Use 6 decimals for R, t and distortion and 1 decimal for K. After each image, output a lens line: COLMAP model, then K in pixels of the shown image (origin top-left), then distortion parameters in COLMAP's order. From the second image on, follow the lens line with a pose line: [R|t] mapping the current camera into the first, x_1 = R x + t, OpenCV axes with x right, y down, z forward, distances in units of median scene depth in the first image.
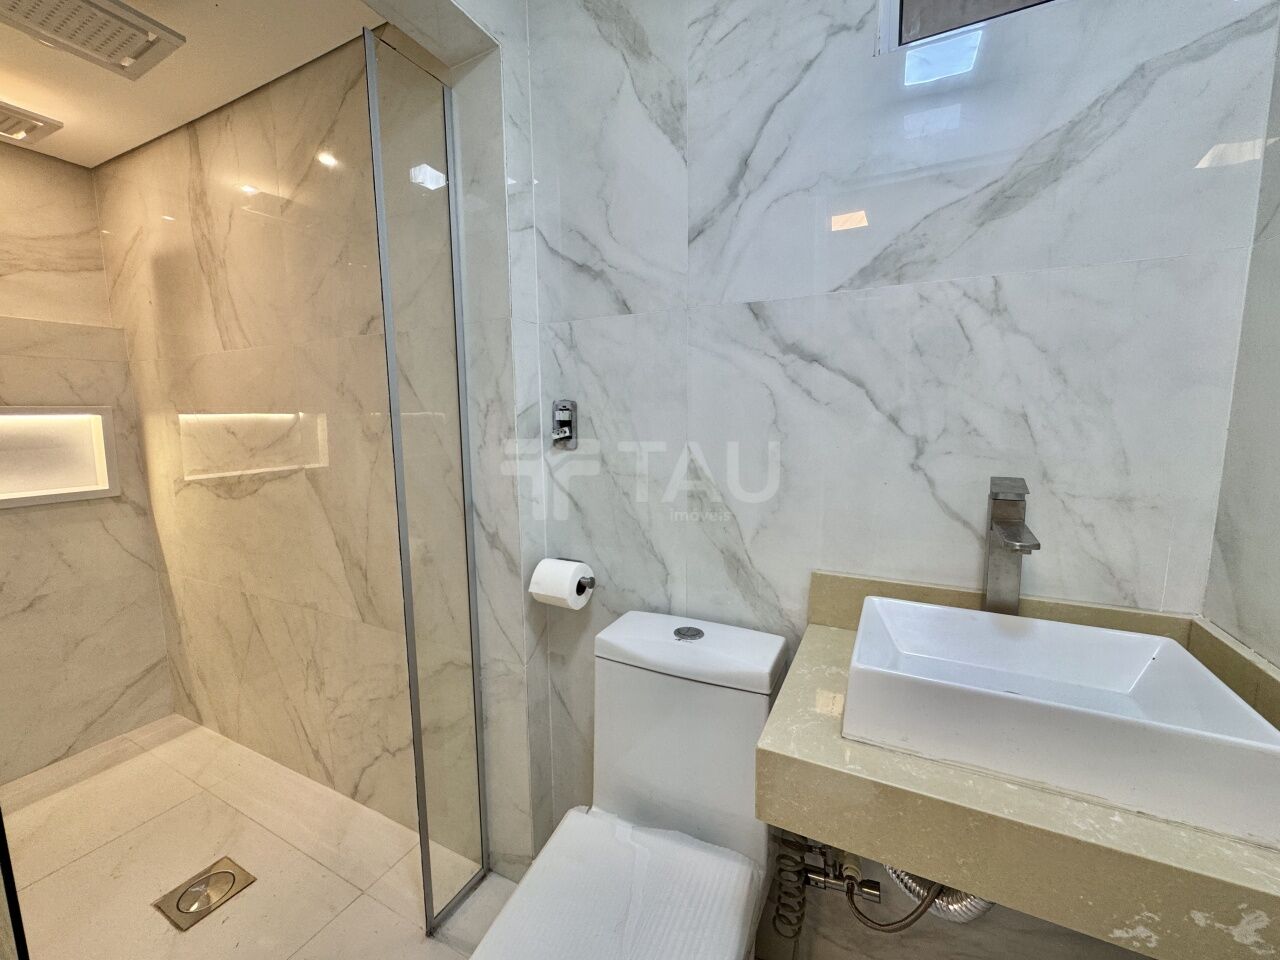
lens RADIAL K [[512.1, 0, 644.4], [0, 512.1, 479.7], [0, 0, 1]] dist [-0.002129, -0.000216]
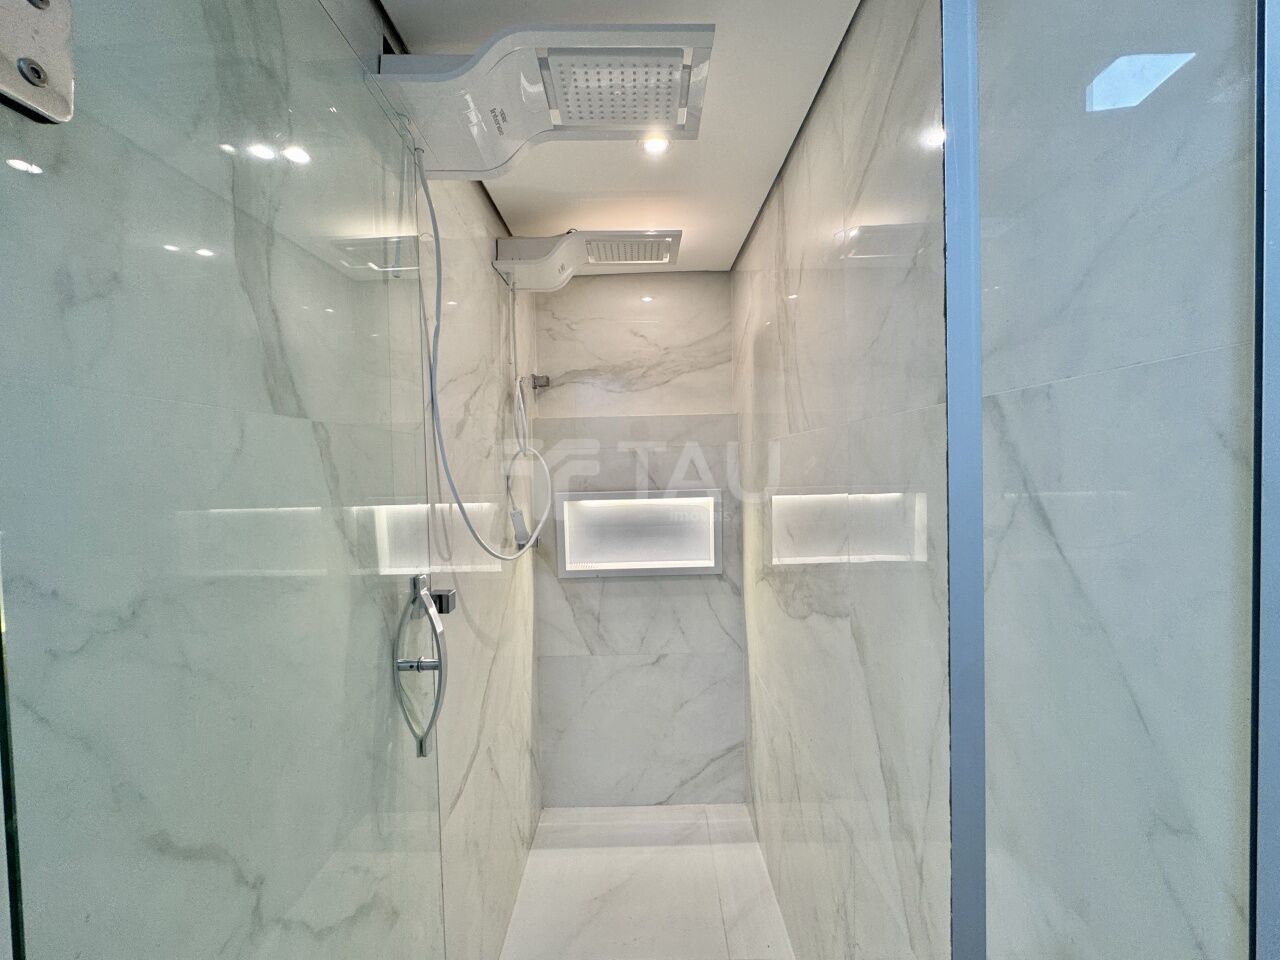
lens RADIAL K [[512.1, 0, 638.9], [0, 512.1, 482.3], [0, 0, 1]] dist [-0.002129, -0.000216]
pose [[0.434608, 0.028529, -0.900168, -0.167074], [-0.087439, 0.996113, -0.010646, -0.125023], [0.896365, 0.083336, 0.435413, 0.374570]]
